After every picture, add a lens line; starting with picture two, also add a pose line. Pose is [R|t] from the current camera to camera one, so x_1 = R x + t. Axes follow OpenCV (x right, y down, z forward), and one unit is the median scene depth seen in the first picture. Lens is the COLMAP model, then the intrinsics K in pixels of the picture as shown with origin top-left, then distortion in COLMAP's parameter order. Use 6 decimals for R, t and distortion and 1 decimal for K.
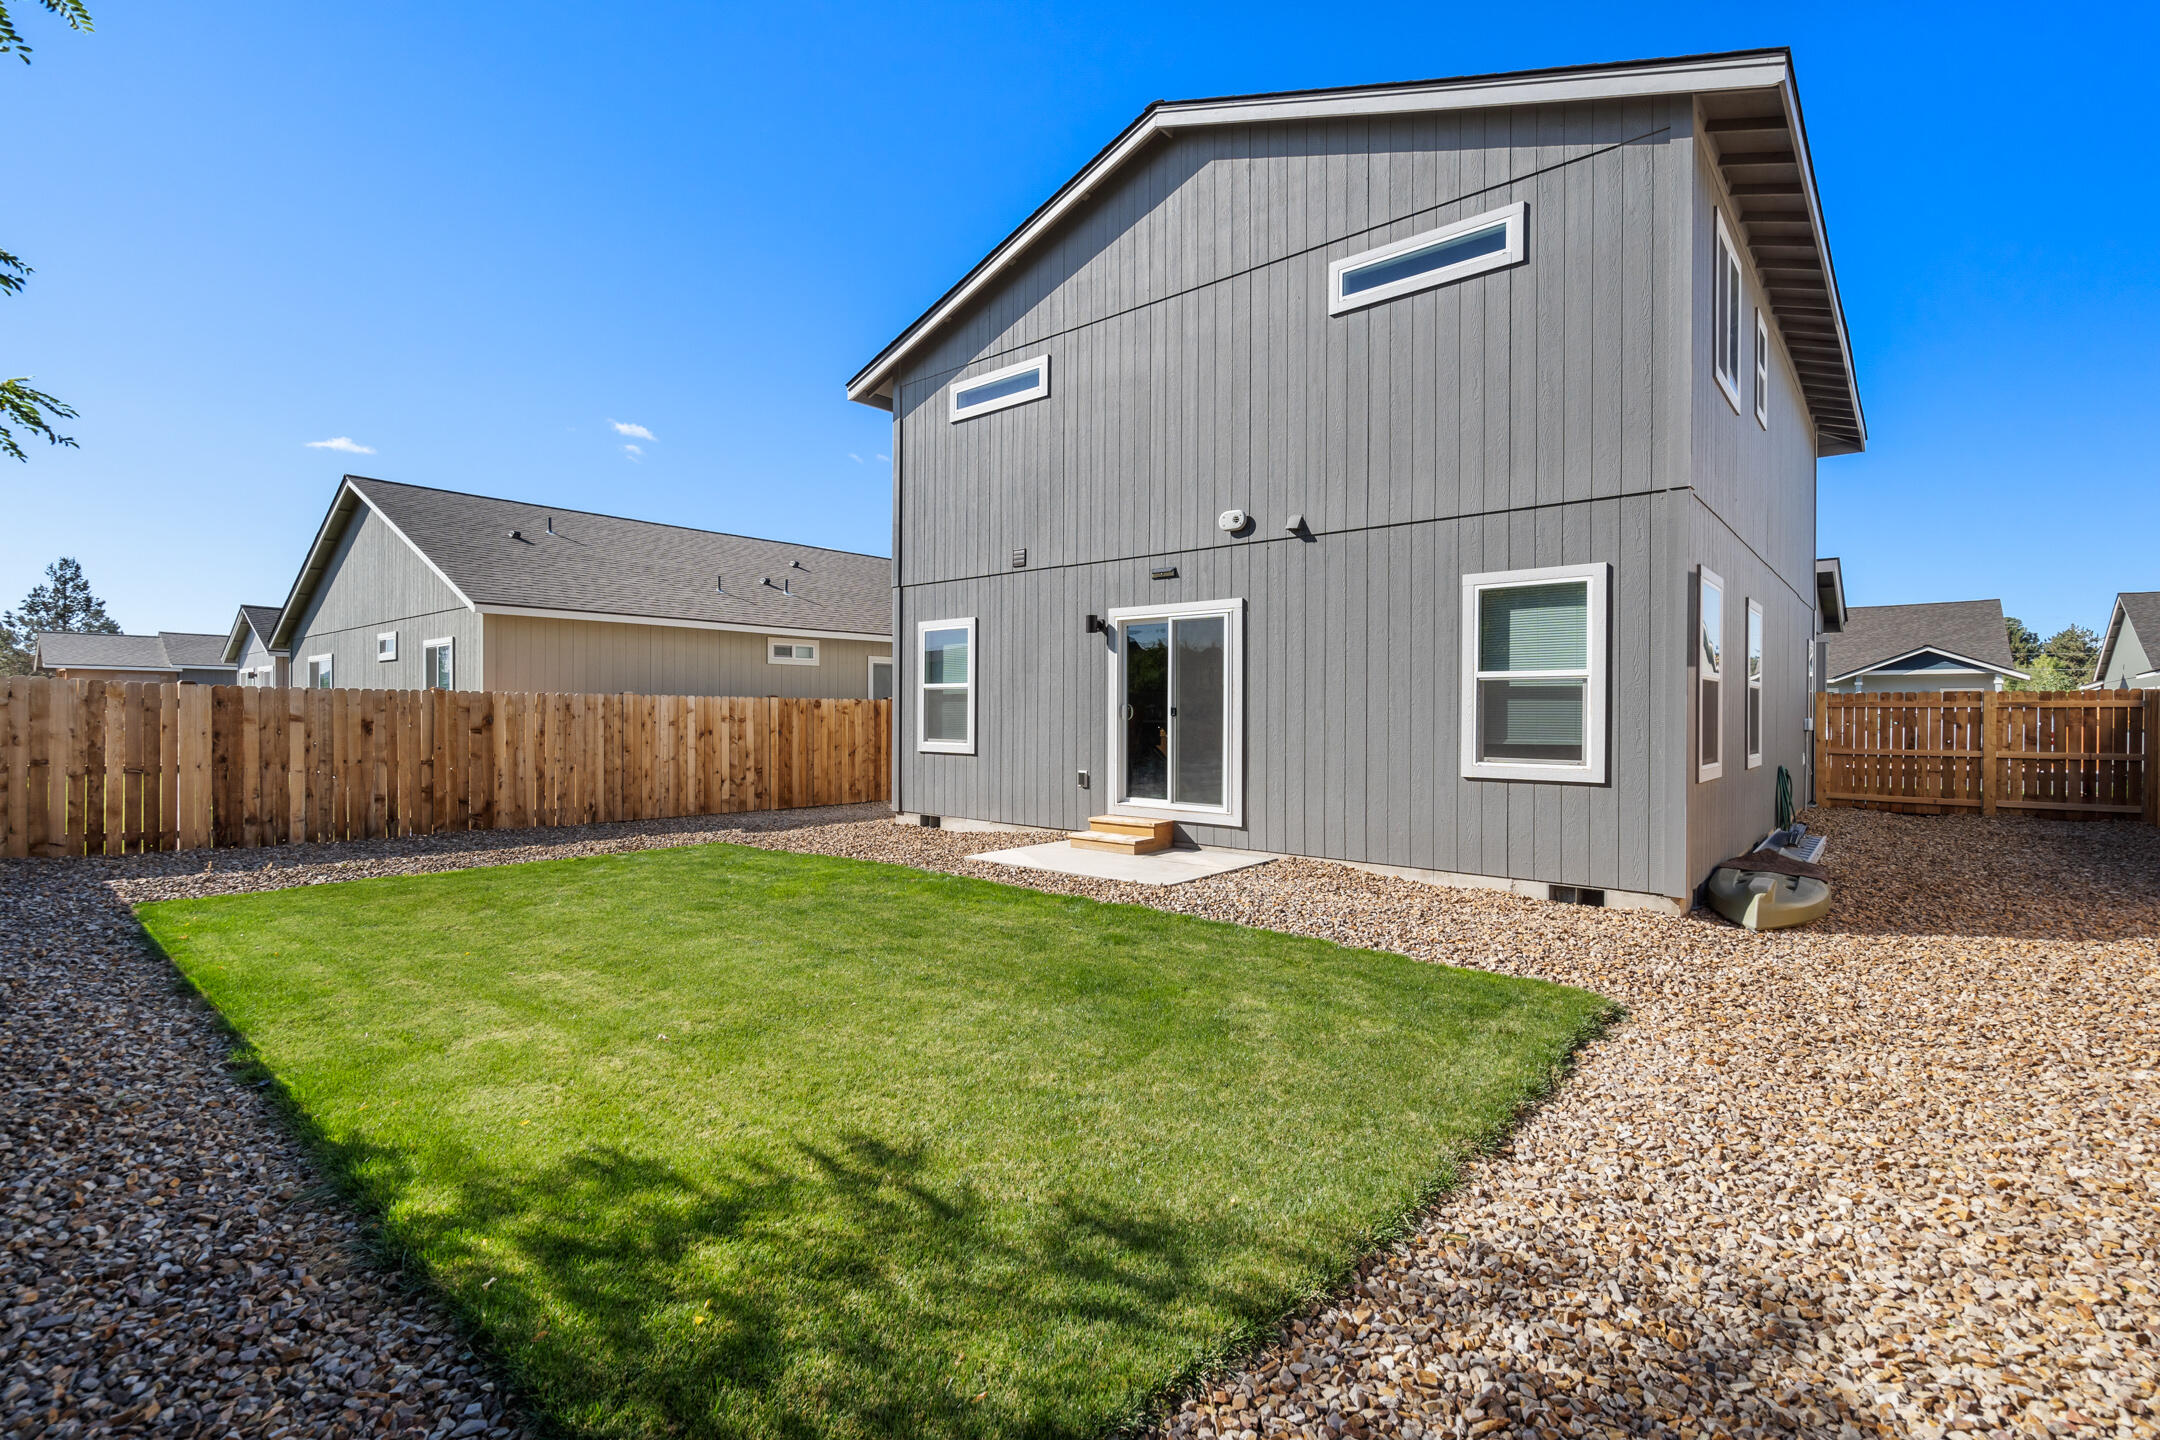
lens RADIAL K [[968.8, 0, 1080.1], [0, 968.8, 722.3], [0, 0, 1]] dist [-0.020576, -0.000243]
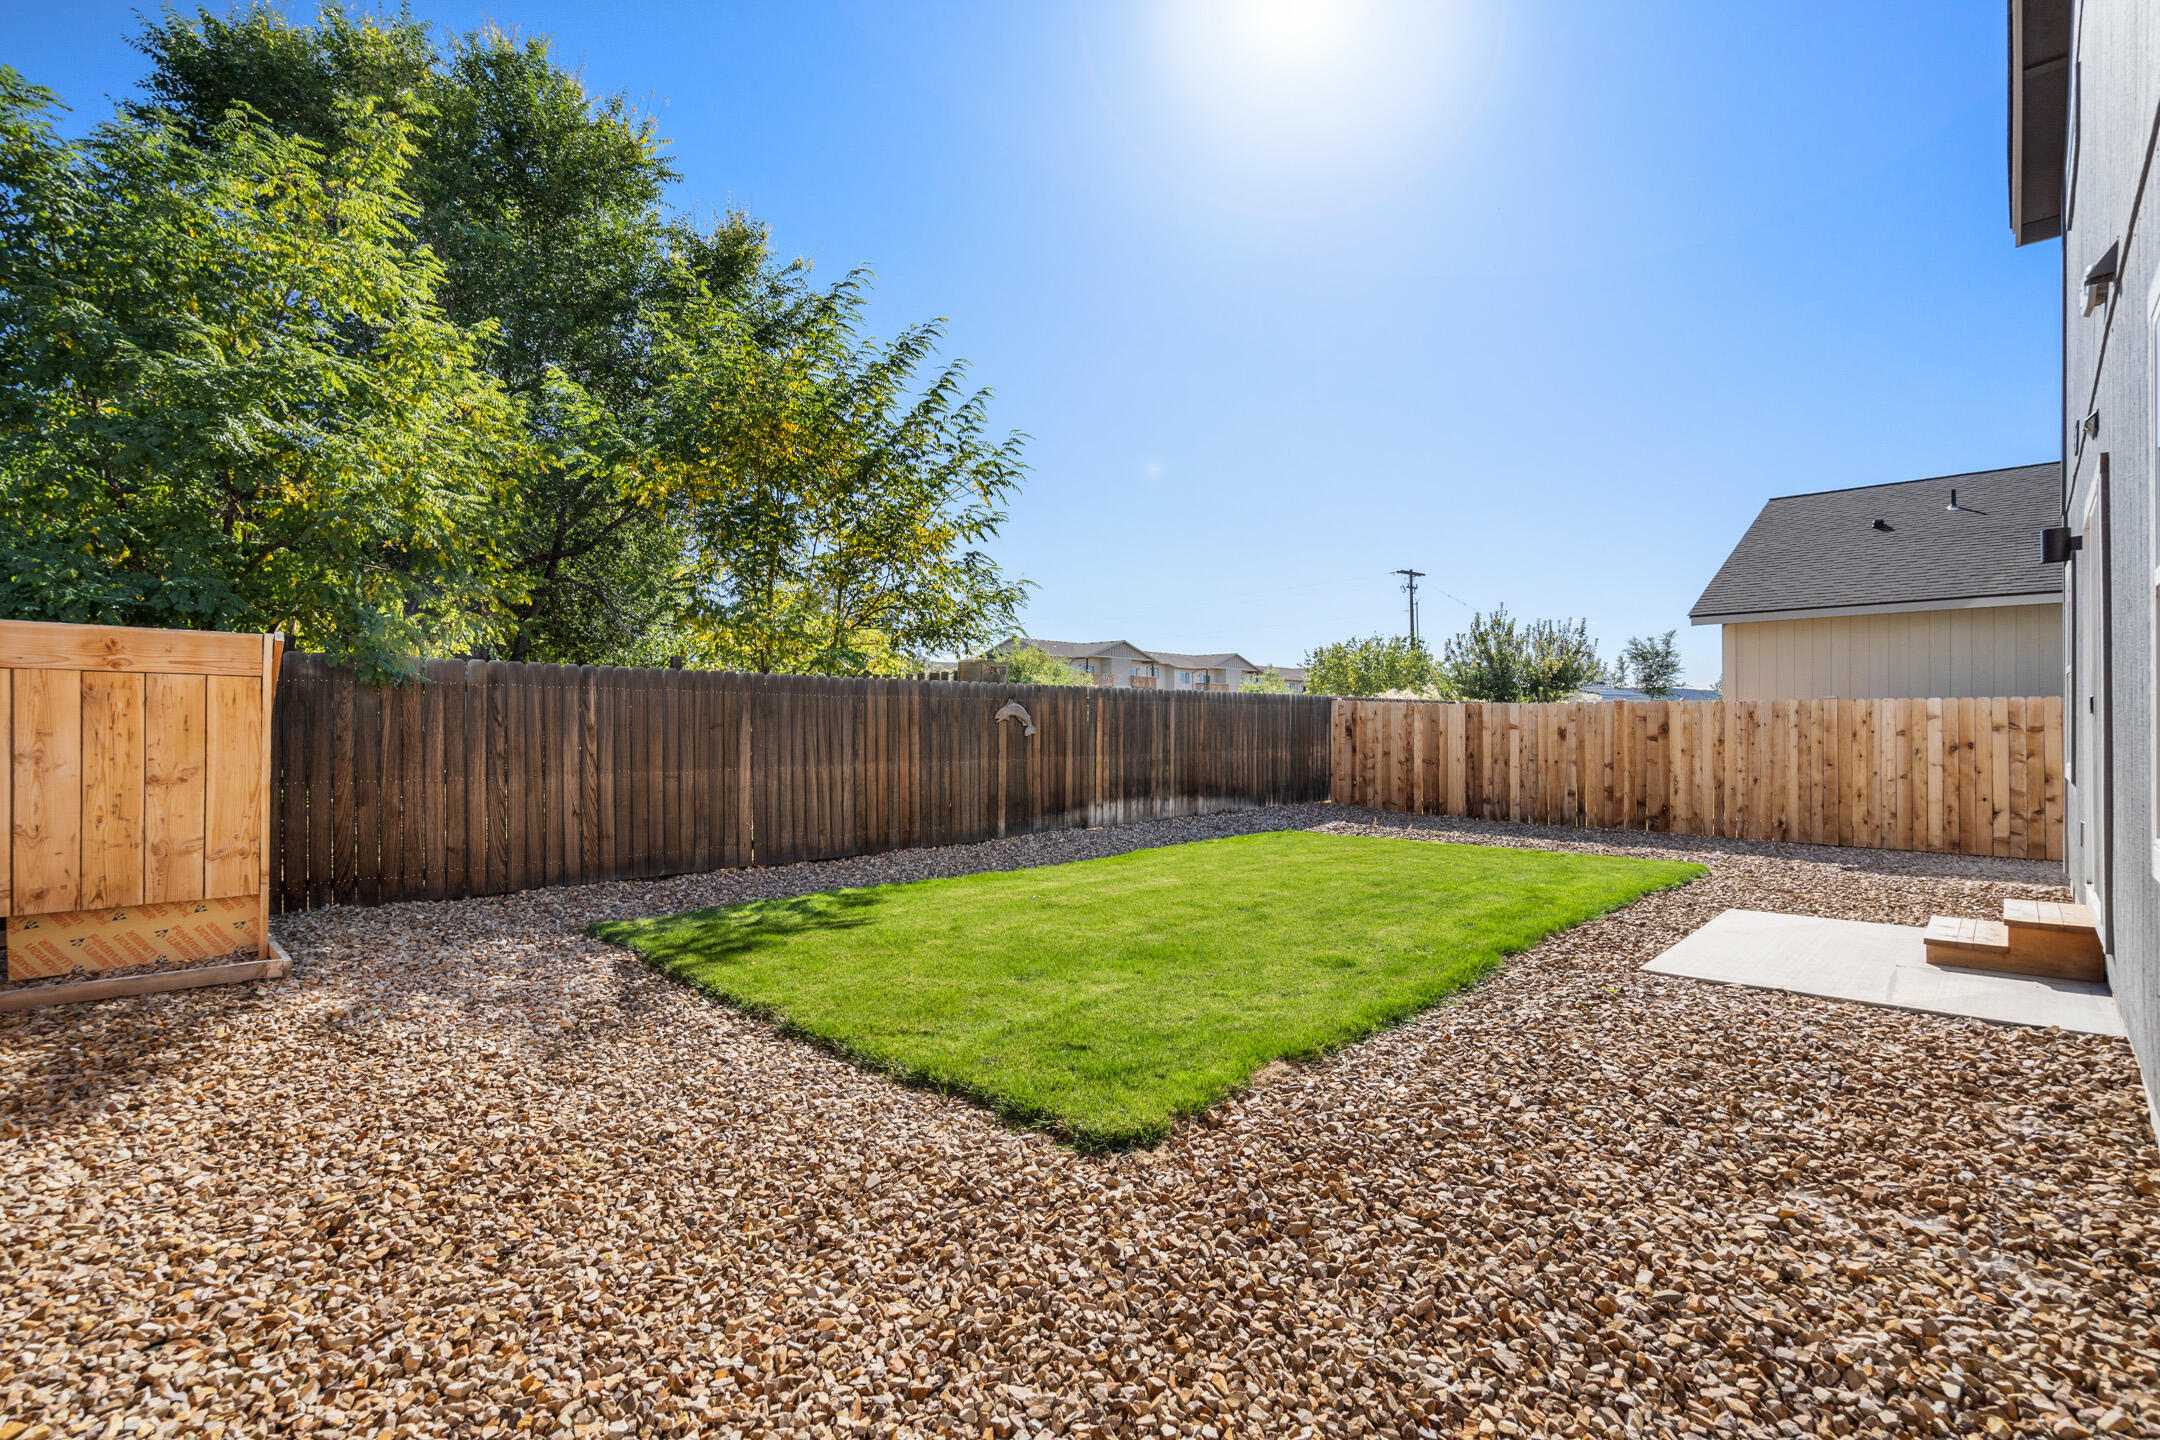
lens RADIAL K [[976.3, 0, 1073.8], [0, 976.3, 725.1], [0, 0, 1]] dist [-0.009001, 0.002825]
pose [[-0.059307, -0.006447, -0.998219, 0.610603], [-0.008851, 0.999943, -0.005932, 0.007606], [0.998201, 0.008483, -0.059361, 0.516915]]
